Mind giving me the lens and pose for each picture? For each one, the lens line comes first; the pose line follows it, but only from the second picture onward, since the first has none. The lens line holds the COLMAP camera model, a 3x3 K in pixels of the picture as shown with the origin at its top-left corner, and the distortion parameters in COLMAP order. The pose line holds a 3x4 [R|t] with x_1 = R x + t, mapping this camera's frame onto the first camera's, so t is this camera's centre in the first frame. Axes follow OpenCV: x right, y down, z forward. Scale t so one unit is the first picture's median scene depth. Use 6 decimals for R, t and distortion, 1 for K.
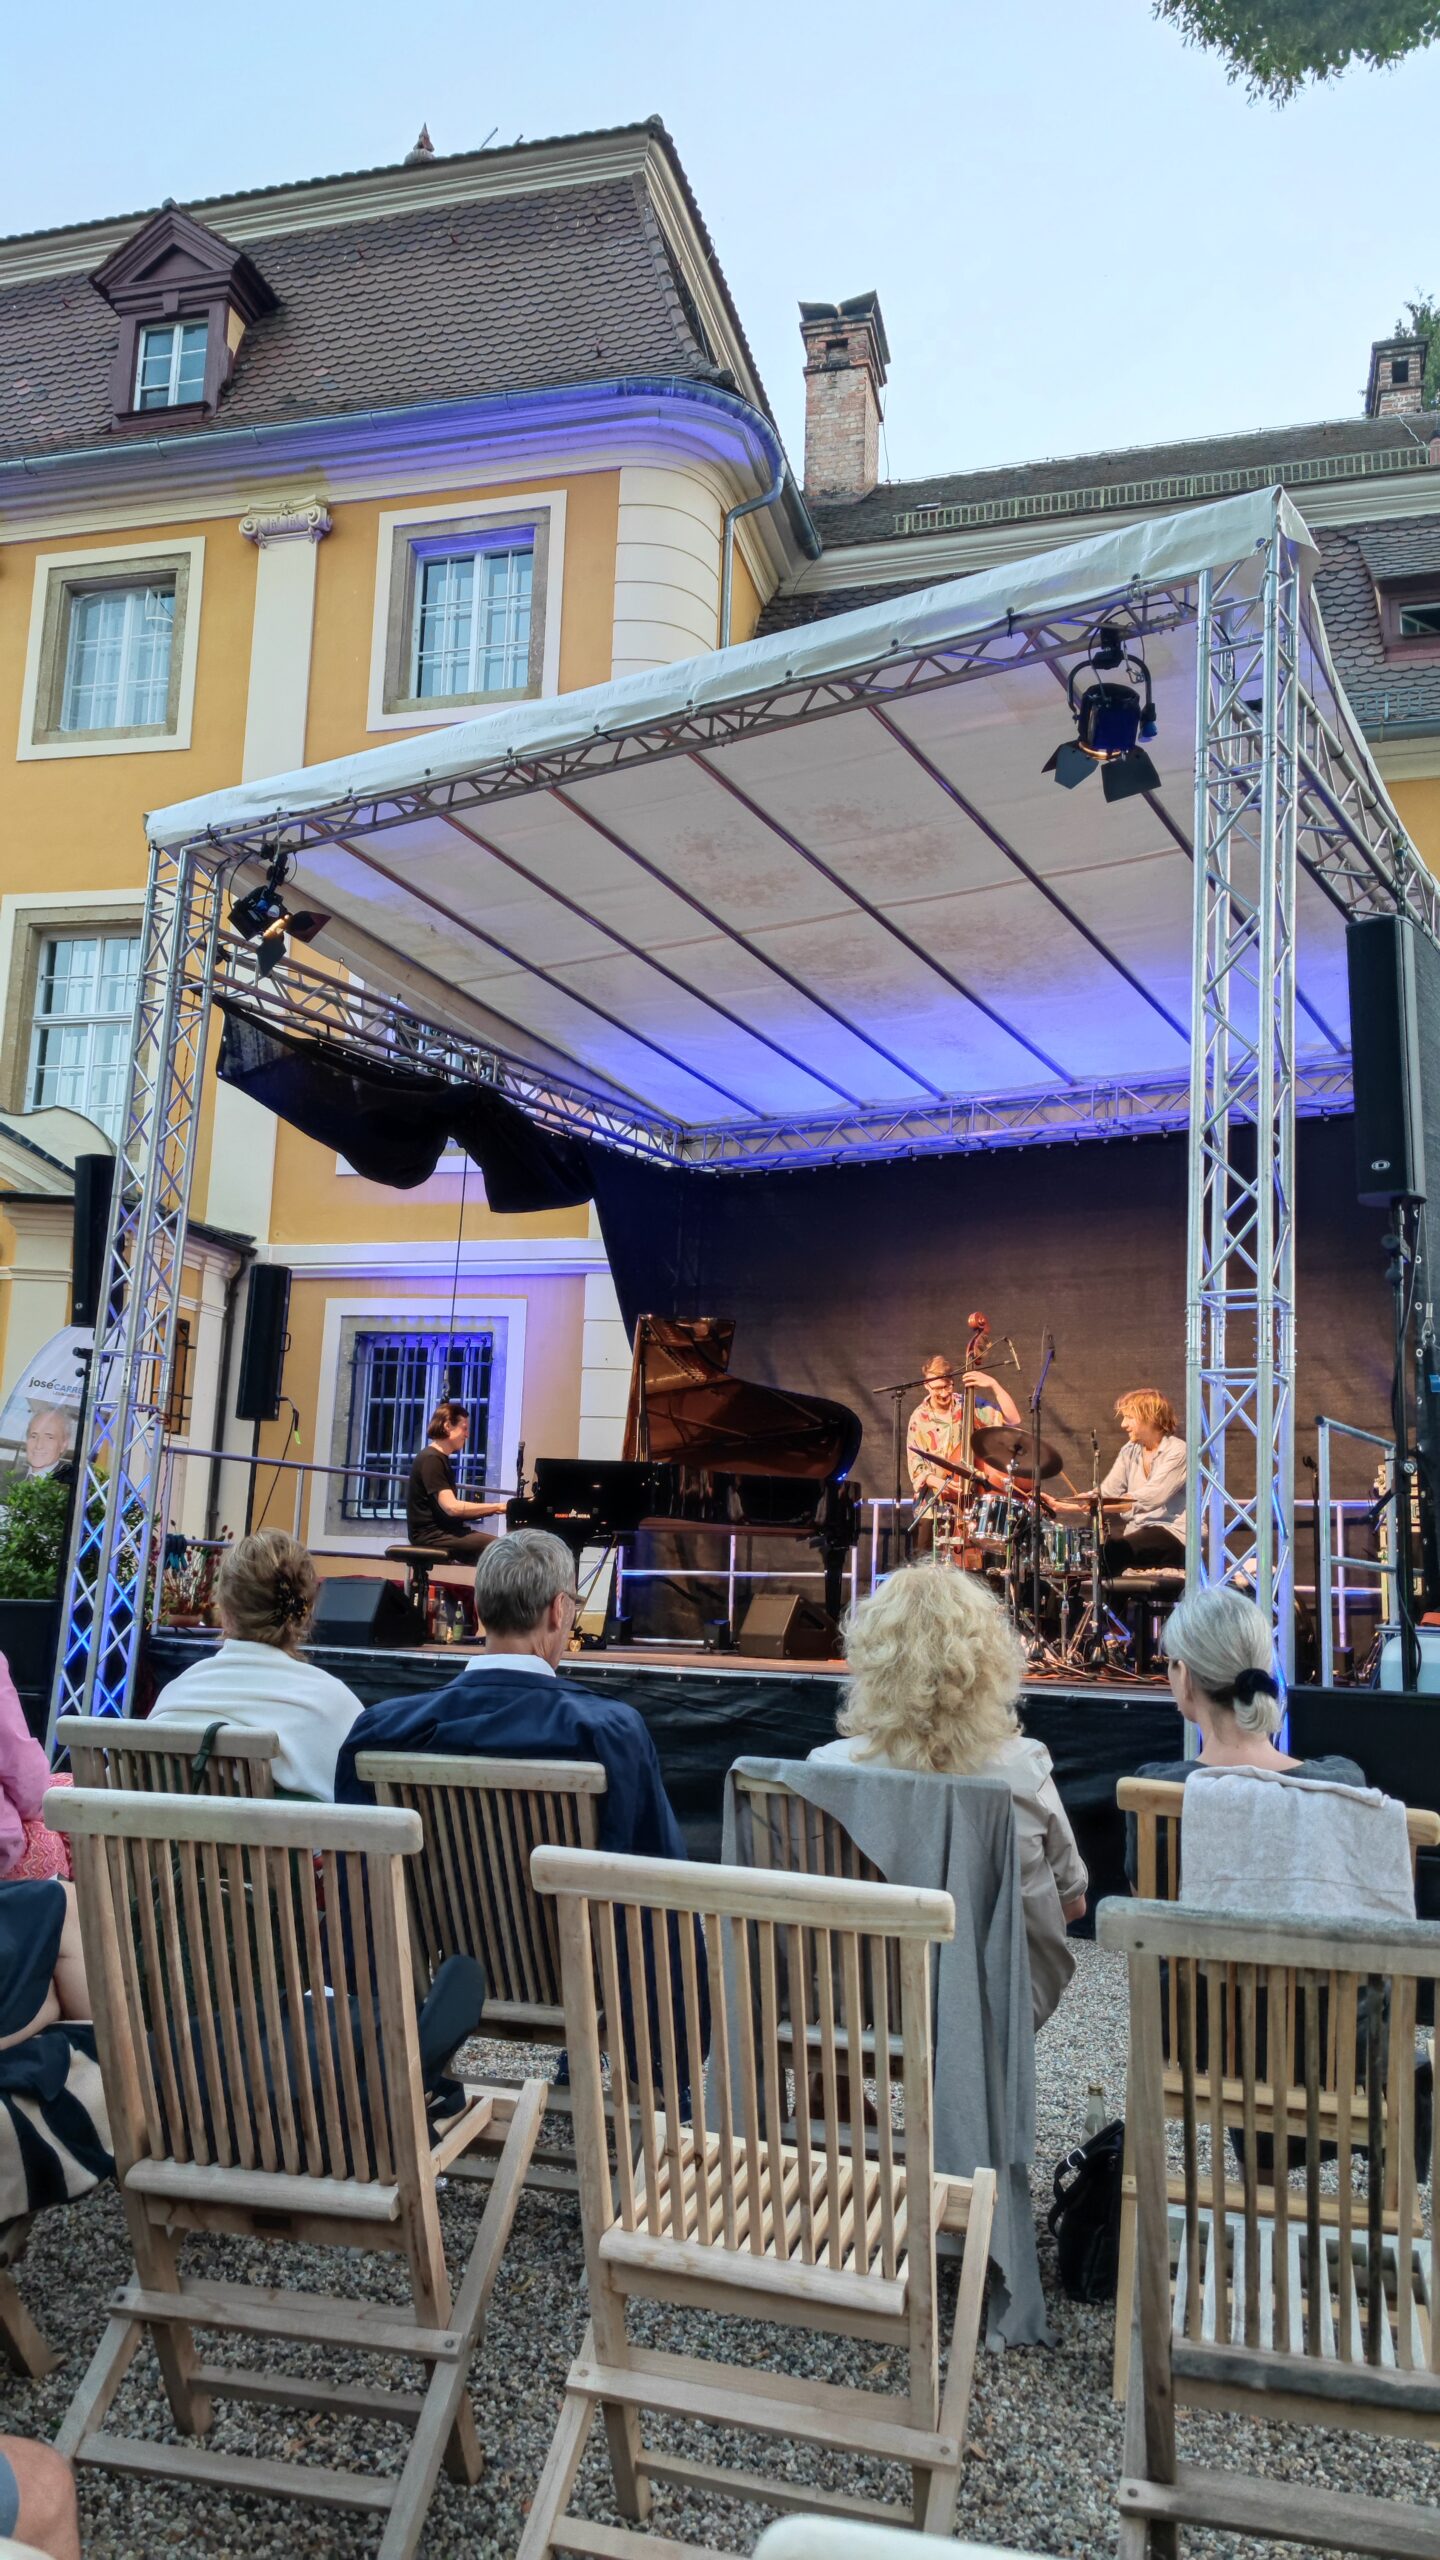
lens RADIAL K [[1862.0, 0, 720.0], [0, 1862.0, 1280.0], [0, 0, 1]] dist [0.044387, -0.002394]
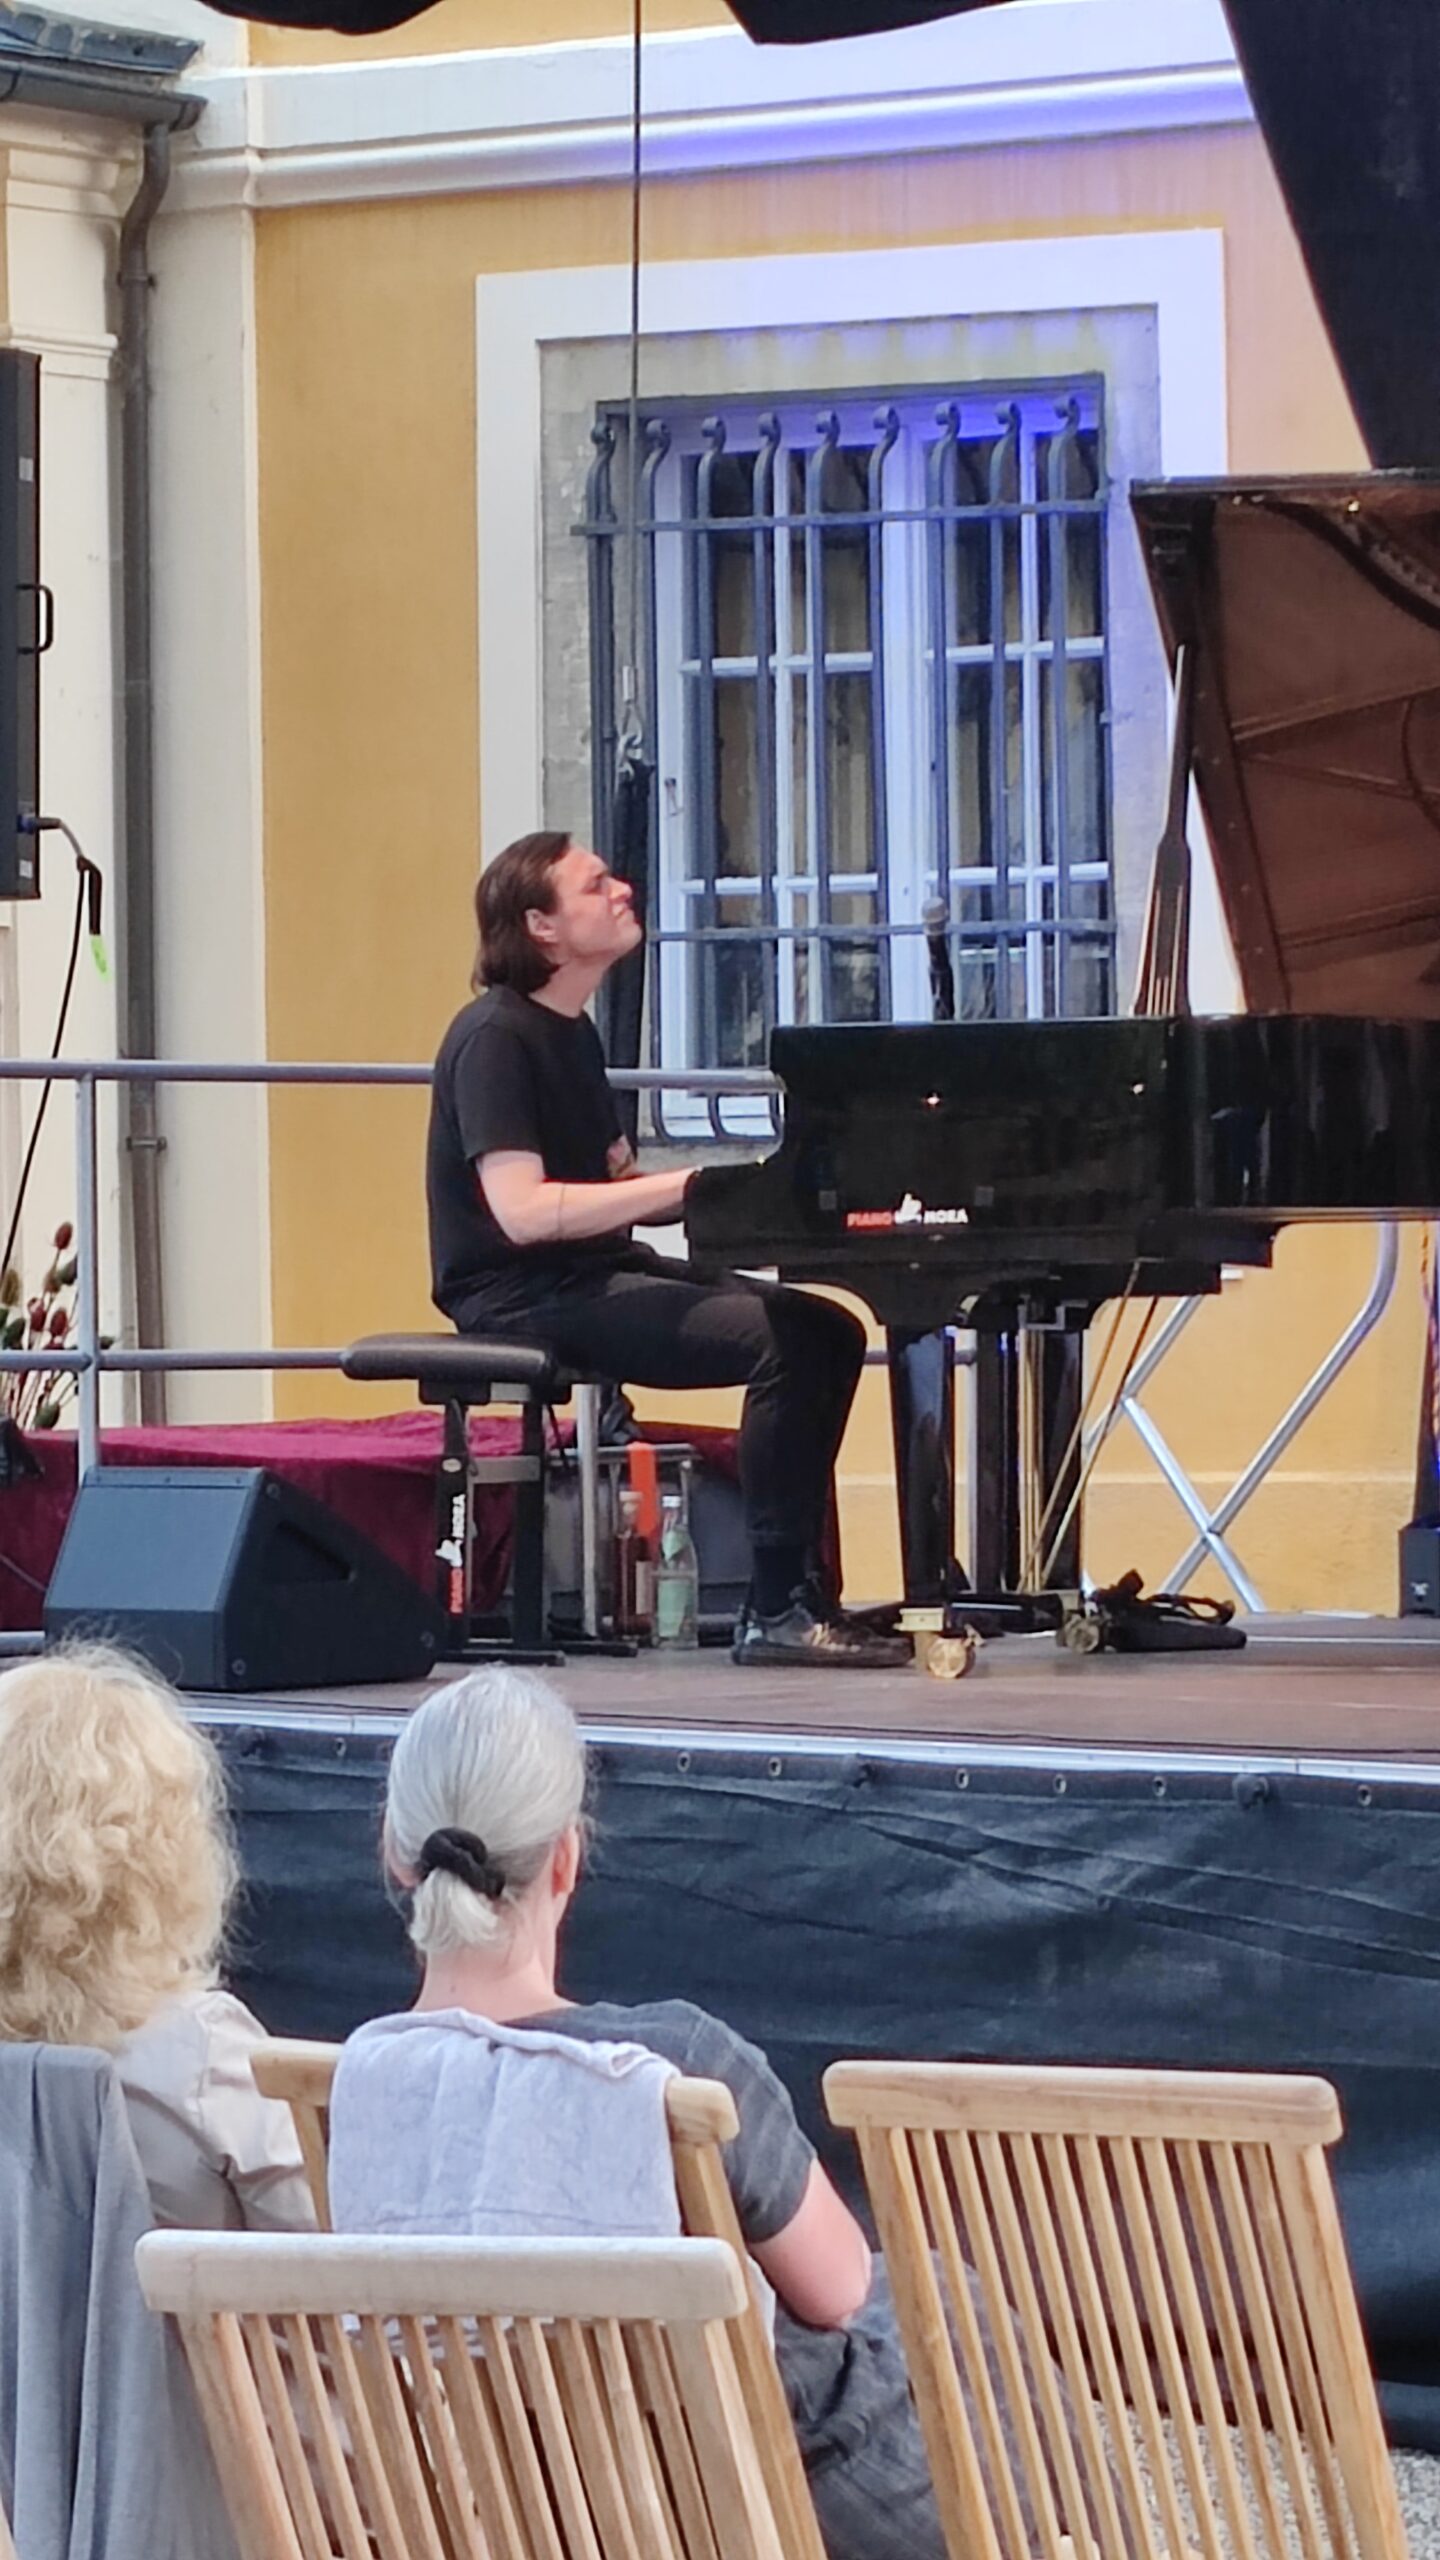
lens RADIAL K [[9865.5, 0, 720.0], [0, 9865.5, 1280.0], [0, 0, 1]] dist [0.165512, -0.939481]
pose [[0.955211, -0.047314, -0.292118, 0.283392], [0.096764, 0.982810, 0.157229, -0.088898], [0.279658, -0.178453, 0.943369, -0.373611]]
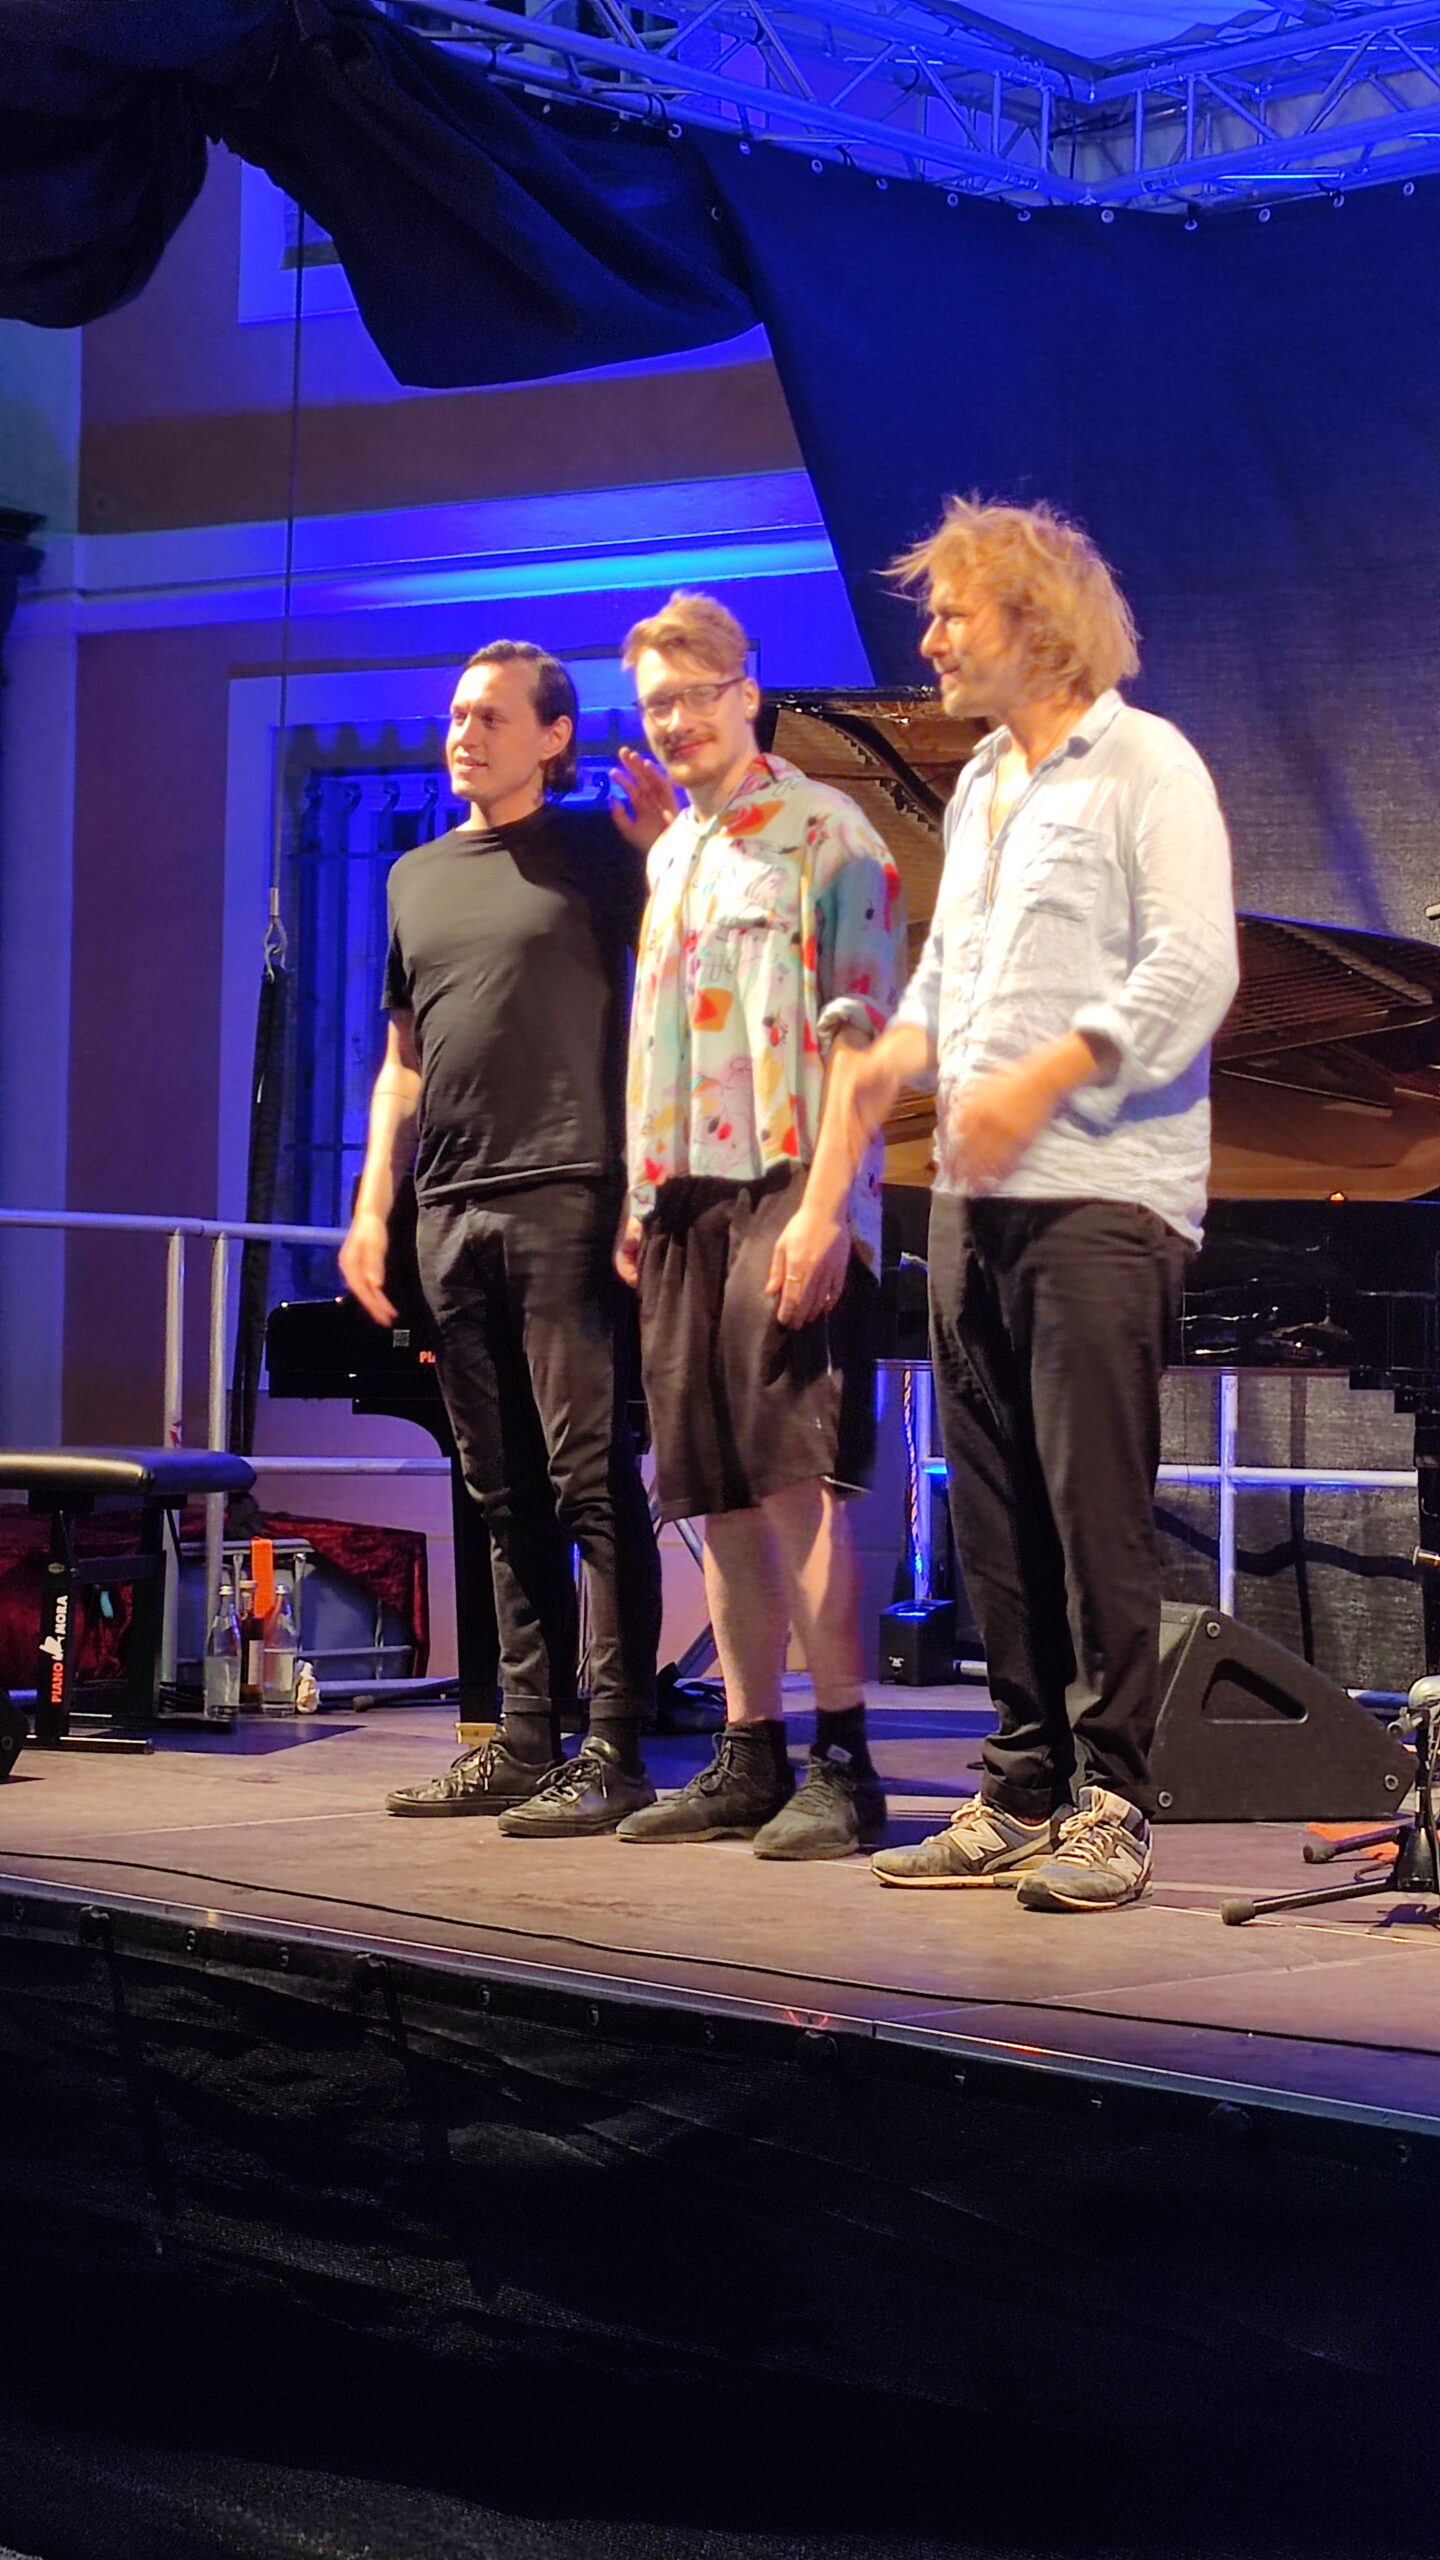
lens RADIAL K [[4540.1, 0, 825.9], [0, 4540.1, 1225.0], [0, 0, 1]] dist [0.029911, 0.011279]
pose [[0.976247, -0.025781, -0.215123, 0.116570], [0.054654, 0.990089, 0.129368, 0.010056], [0.209655, -0.138052, 0.967980, 0.246103]]
